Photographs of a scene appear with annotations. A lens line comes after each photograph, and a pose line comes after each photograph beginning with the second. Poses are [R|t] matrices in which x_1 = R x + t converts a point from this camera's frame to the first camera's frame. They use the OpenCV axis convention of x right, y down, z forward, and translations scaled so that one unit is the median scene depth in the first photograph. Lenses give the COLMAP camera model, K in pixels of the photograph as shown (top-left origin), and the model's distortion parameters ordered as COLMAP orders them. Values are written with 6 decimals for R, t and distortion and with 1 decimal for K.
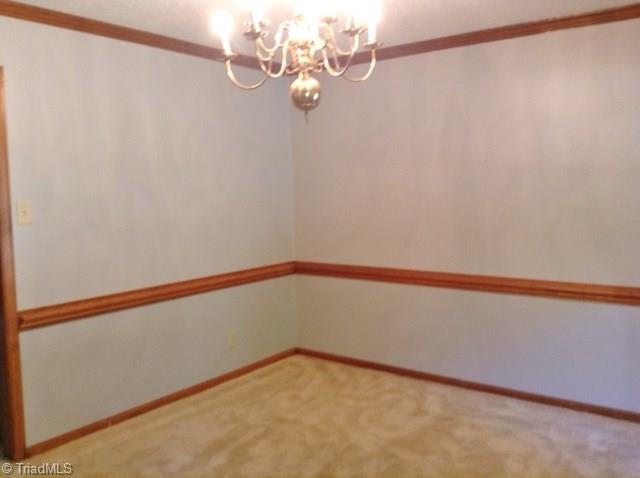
lens RADIAL K [[614.2, 0, 320.0], [0, 614.2, 239.0], [0, 0, 1]] dist [0.005248, -0.002136]
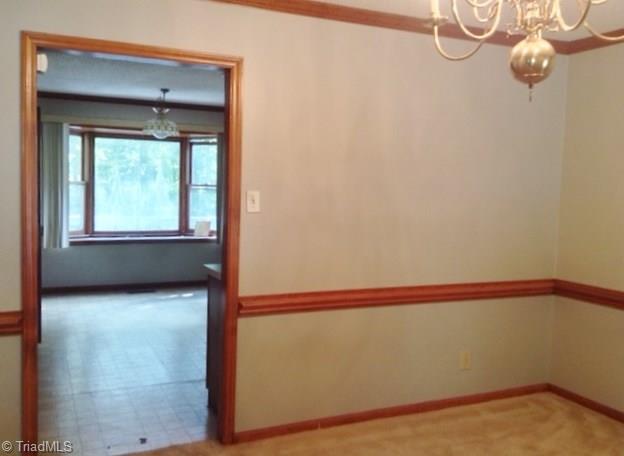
lens RADIAL K [[598.6, 0, 312.0], [0, 598.6, 228.0], [0, 0, 1]] dist [0.127834, -0.244423]
pose [[0.873731, 0.076763, -0.480315, 0.077119], [-0.085545, 0.996328, 0.003618, -0.009358], [0.478829, 0.037927, 0.877089, 0.157770]]
